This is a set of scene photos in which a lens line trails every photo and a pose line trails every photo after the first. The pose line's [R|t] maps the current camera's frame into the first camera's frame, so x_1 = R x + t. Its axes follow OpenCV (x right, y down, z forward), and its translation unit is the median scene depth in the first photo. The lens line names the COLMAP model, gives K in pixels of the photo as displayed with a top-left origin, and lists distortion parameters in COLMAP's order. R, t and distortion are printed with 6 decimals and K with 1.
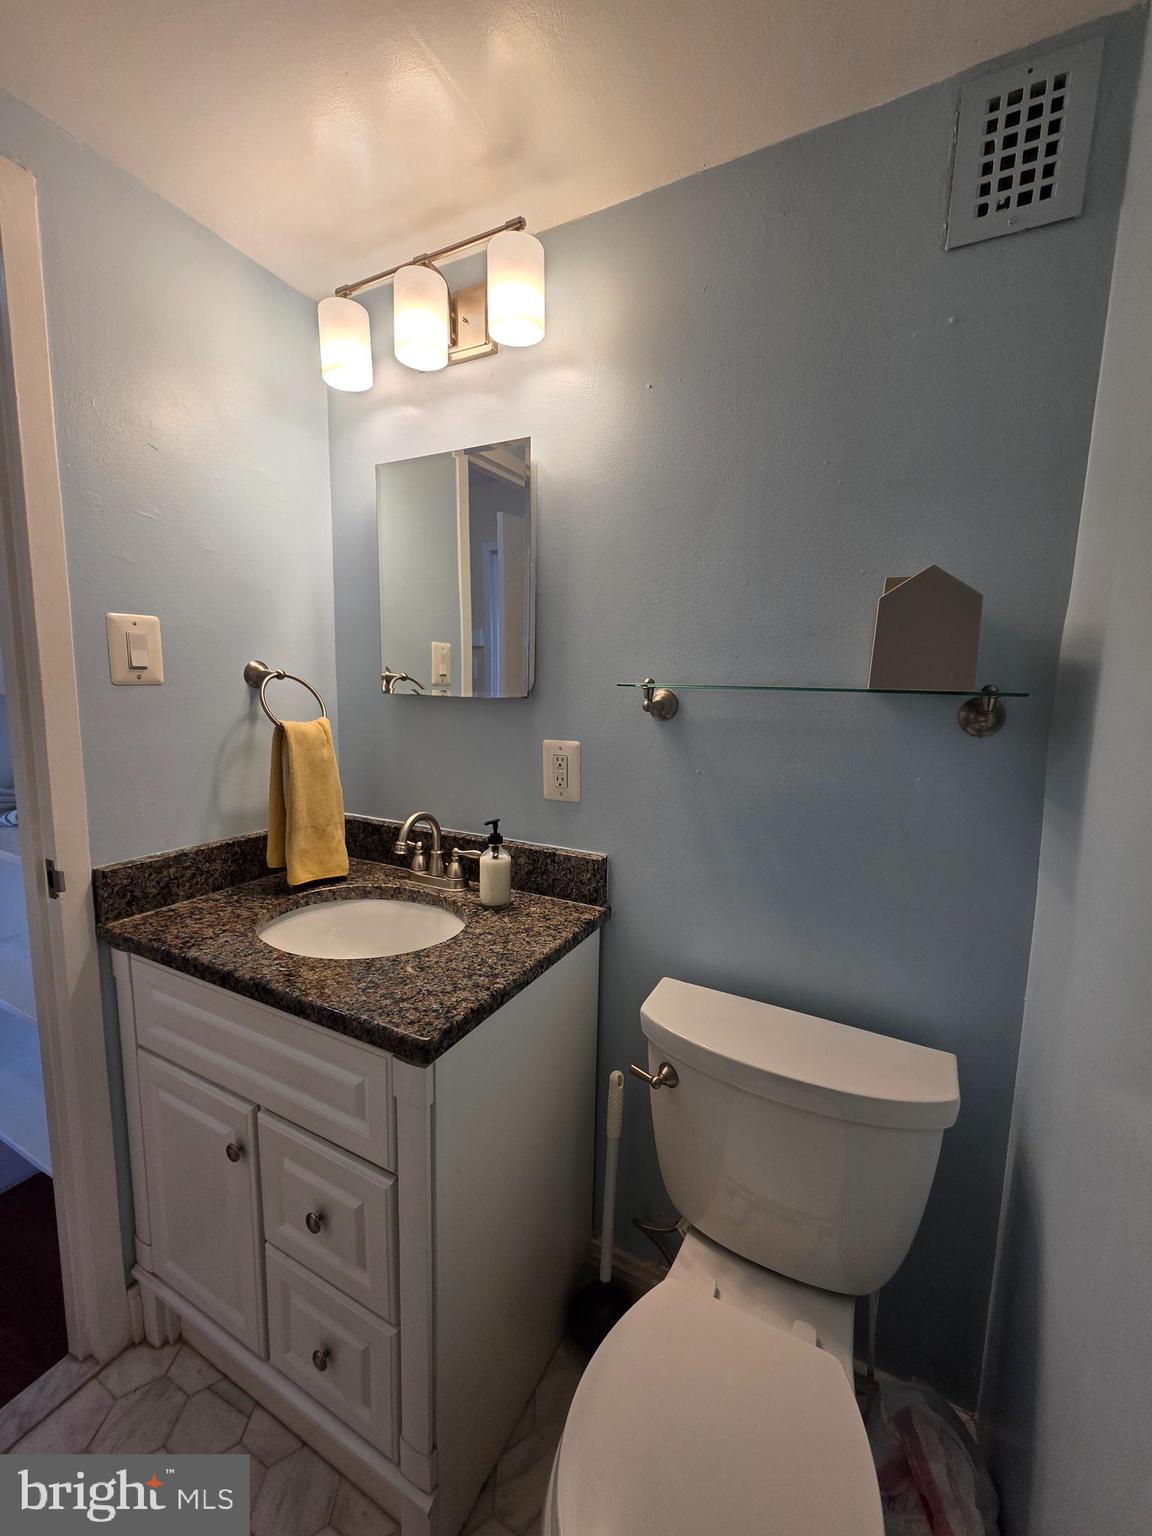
lens RADIAL K [[614.7, 0, 579.2], [0, 614.7, 769.3], [0, 0, 1]] dist [0.002515, -0.000001]
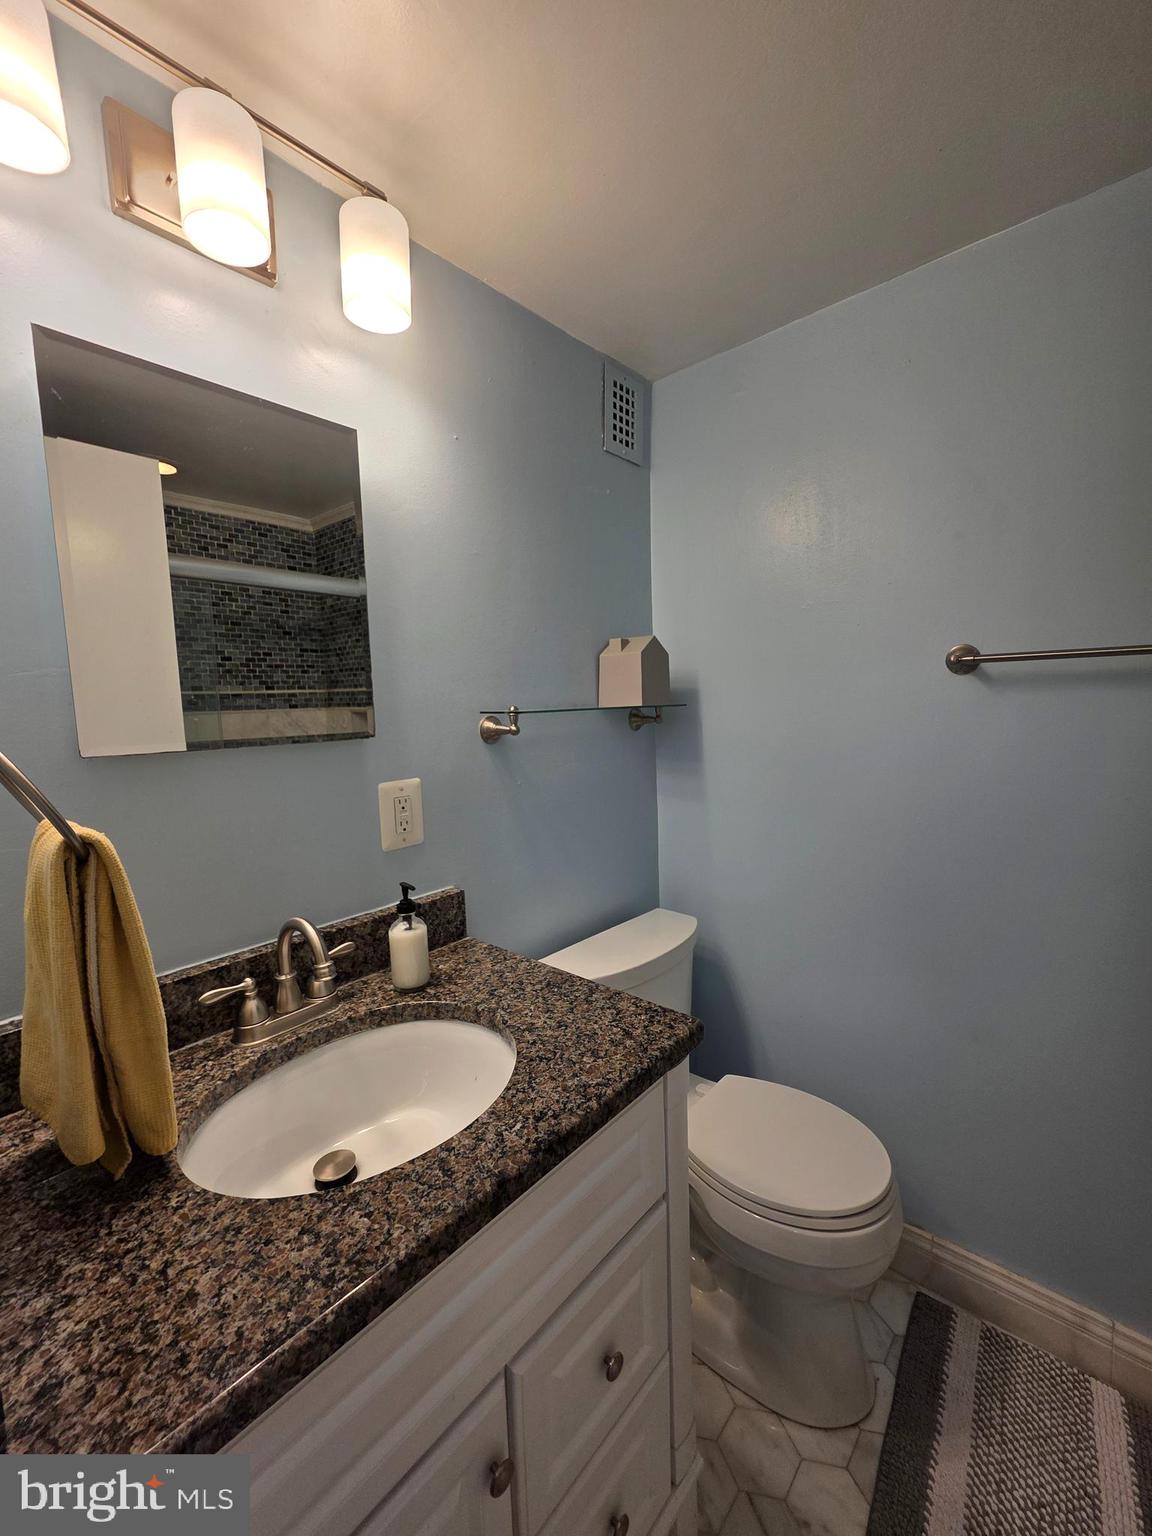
lens RADIAL K [[614.7, 0, 579.2], [0, 614.7, 769.3], [0, 0, 1]] dist [0.002515, -0.000001]
pose [[0.248658, -0.137439, 0.958791, -0.974602], [0.170751, 0.980599, 0.096282, -0.124309], [-0.953422, 0.139773, 0.267302, 0.608332]]
